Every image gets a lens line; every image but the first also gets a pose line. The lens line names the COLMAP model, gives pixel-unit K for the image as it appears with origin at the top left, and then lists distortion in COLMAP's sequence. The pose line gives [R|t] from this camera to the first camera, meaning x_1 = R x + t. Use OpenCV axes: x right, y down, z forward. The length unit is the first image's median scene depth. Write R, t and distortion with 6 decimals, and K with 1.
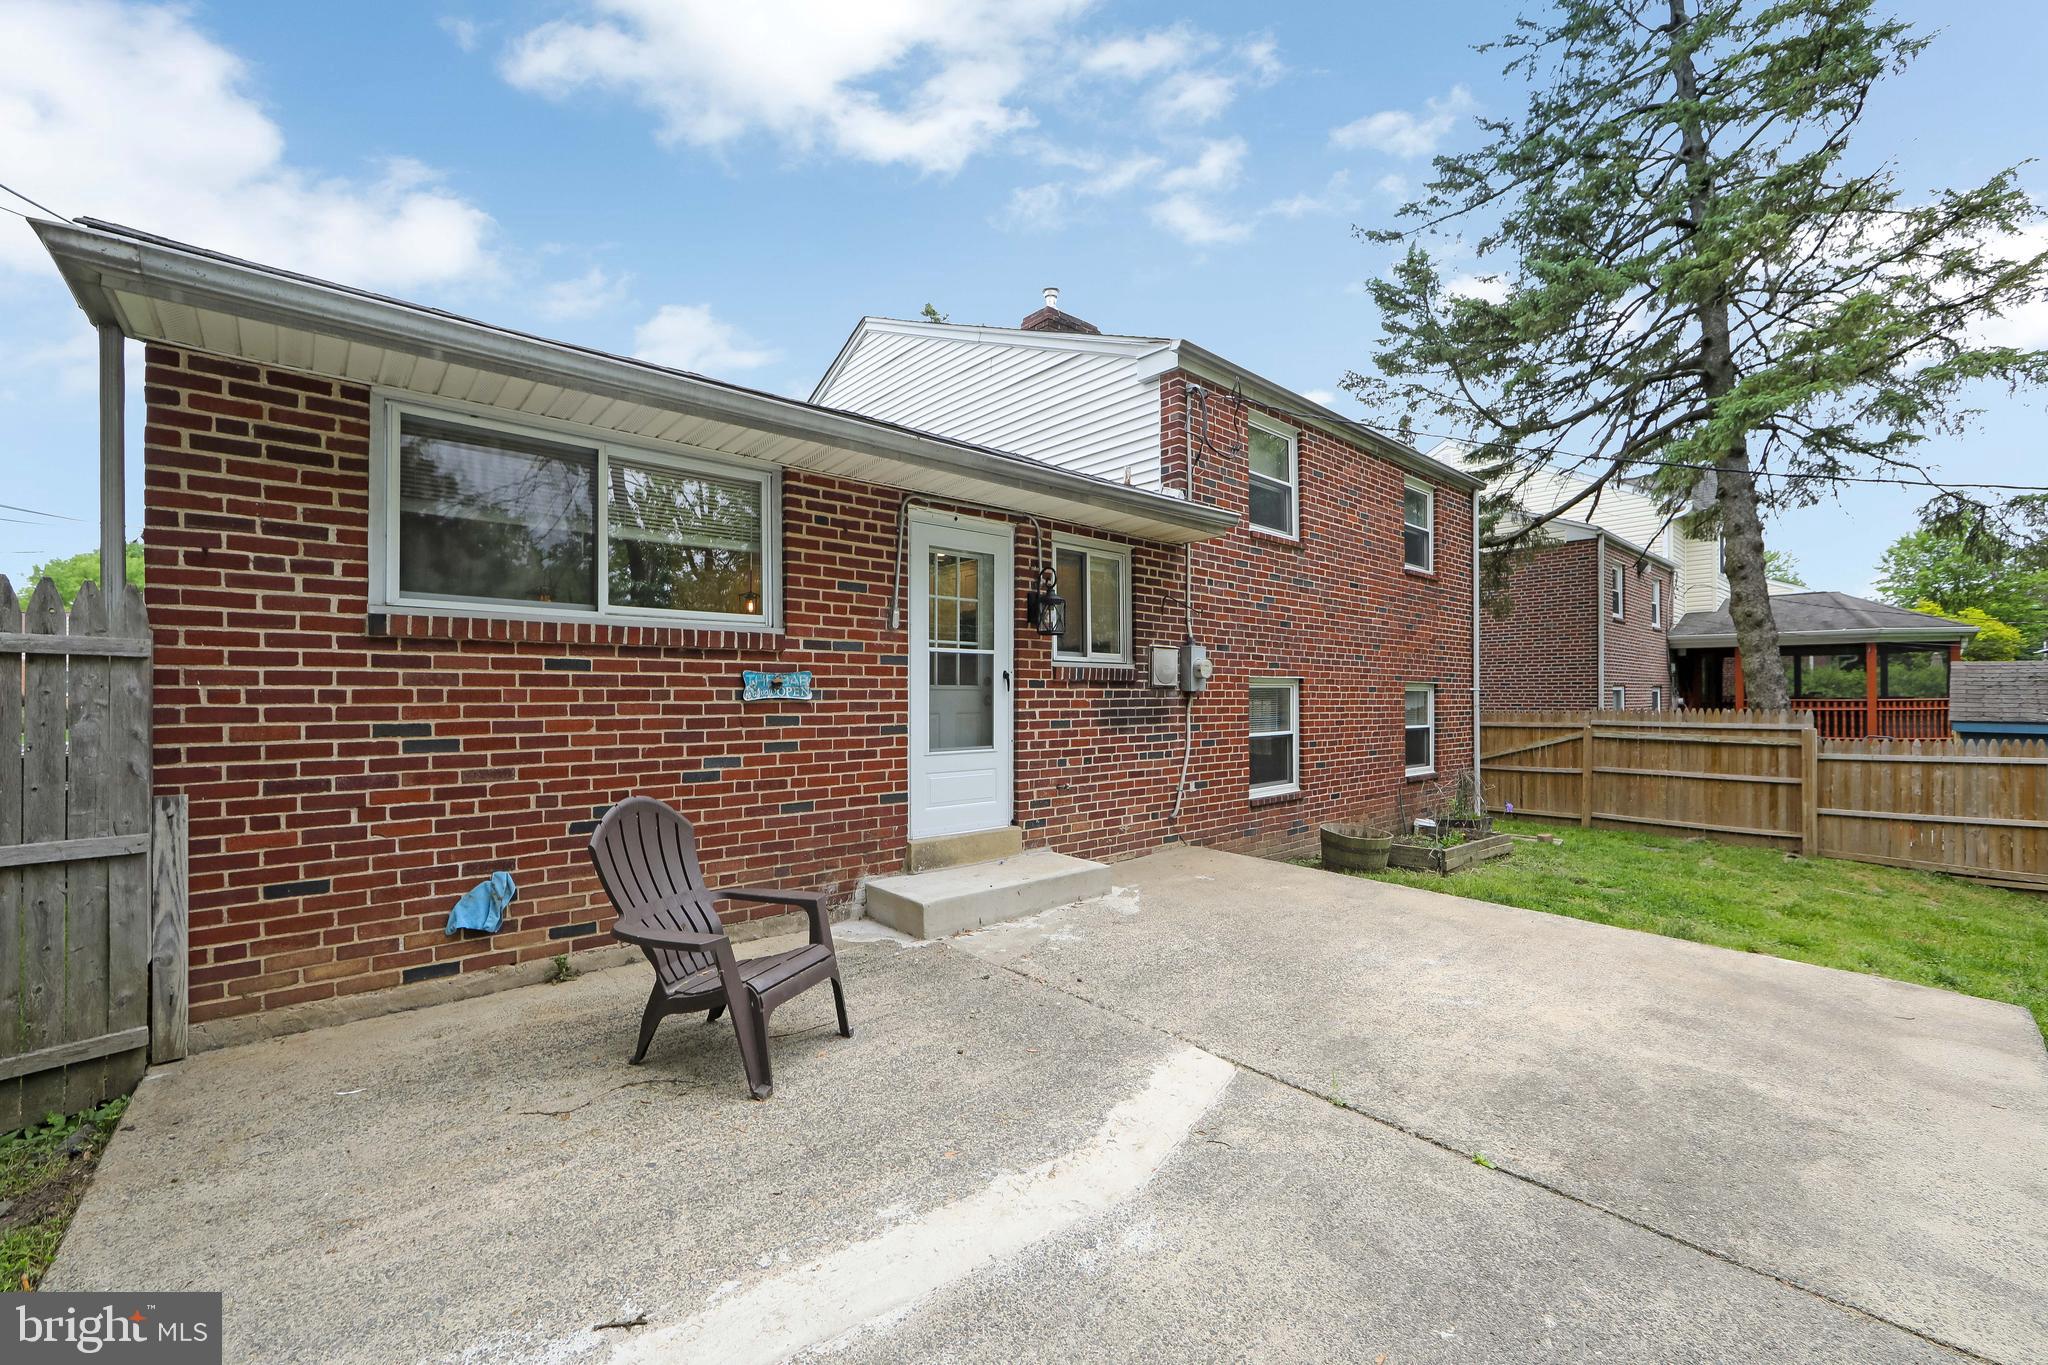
lens RADIAL K [[841.7, 0, 1053.2], [0, 841.7, 693.5], [0, 0, 1]] dist [-0.008637, 0.000259]
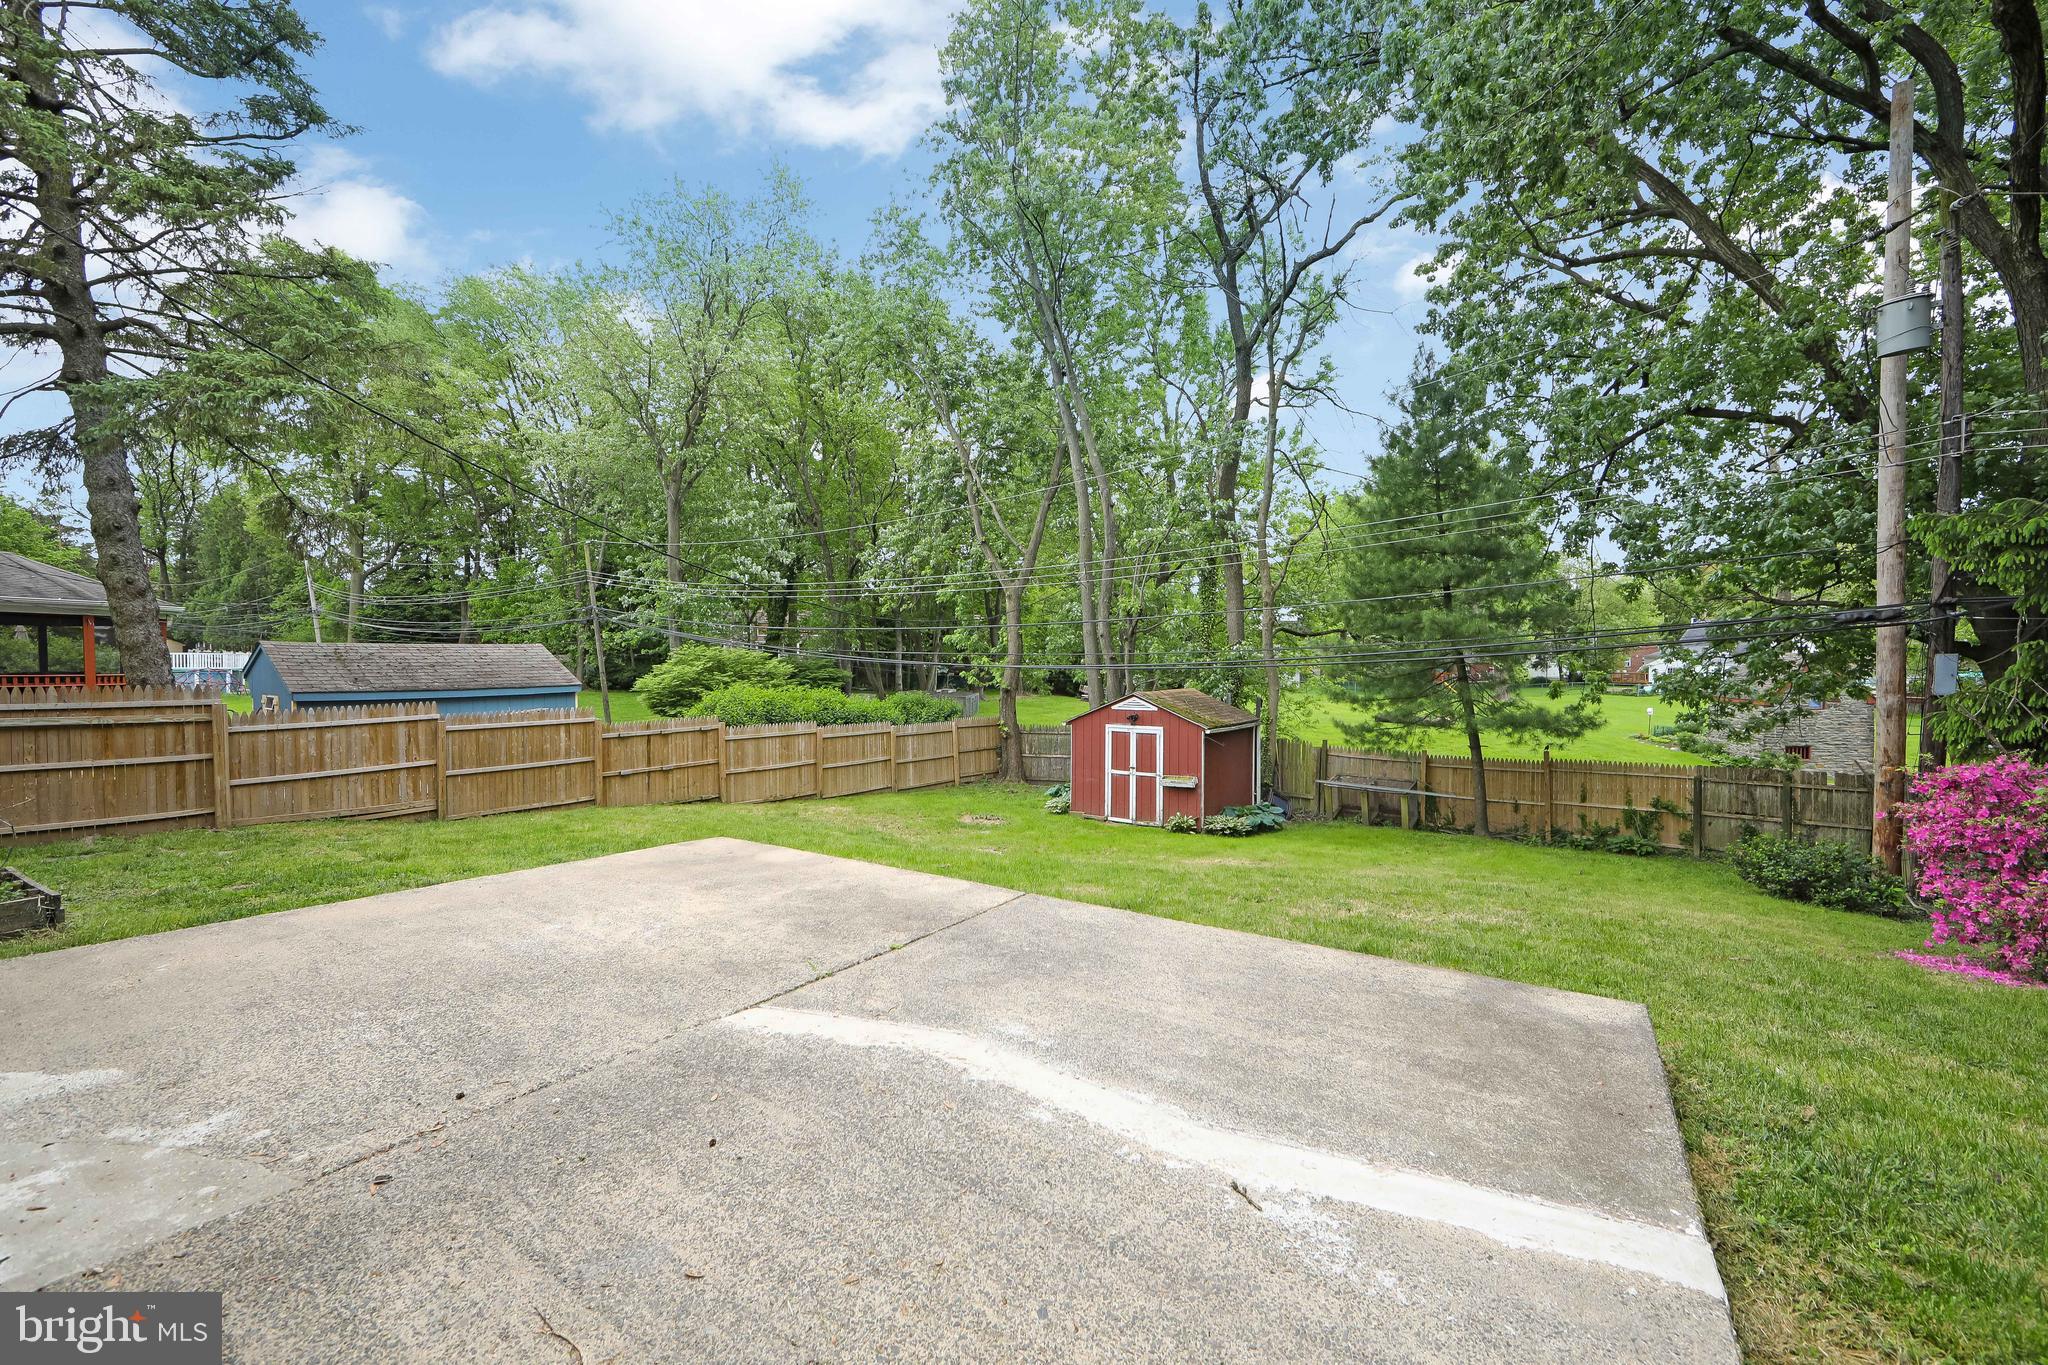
lens RADIAL K [[810.4, 0, 1028.8], [0, 810.4, 682.5], [0, 0, 1]] dist [-0.002100, 0.000166]
pose [[-0.258083, -0.014304, 0.966017, -0.778633], [-0.002568, 0.999897, 0.014119, 0.001114], [-0.966119, 0.001163, -0.258093, 0.805303]]
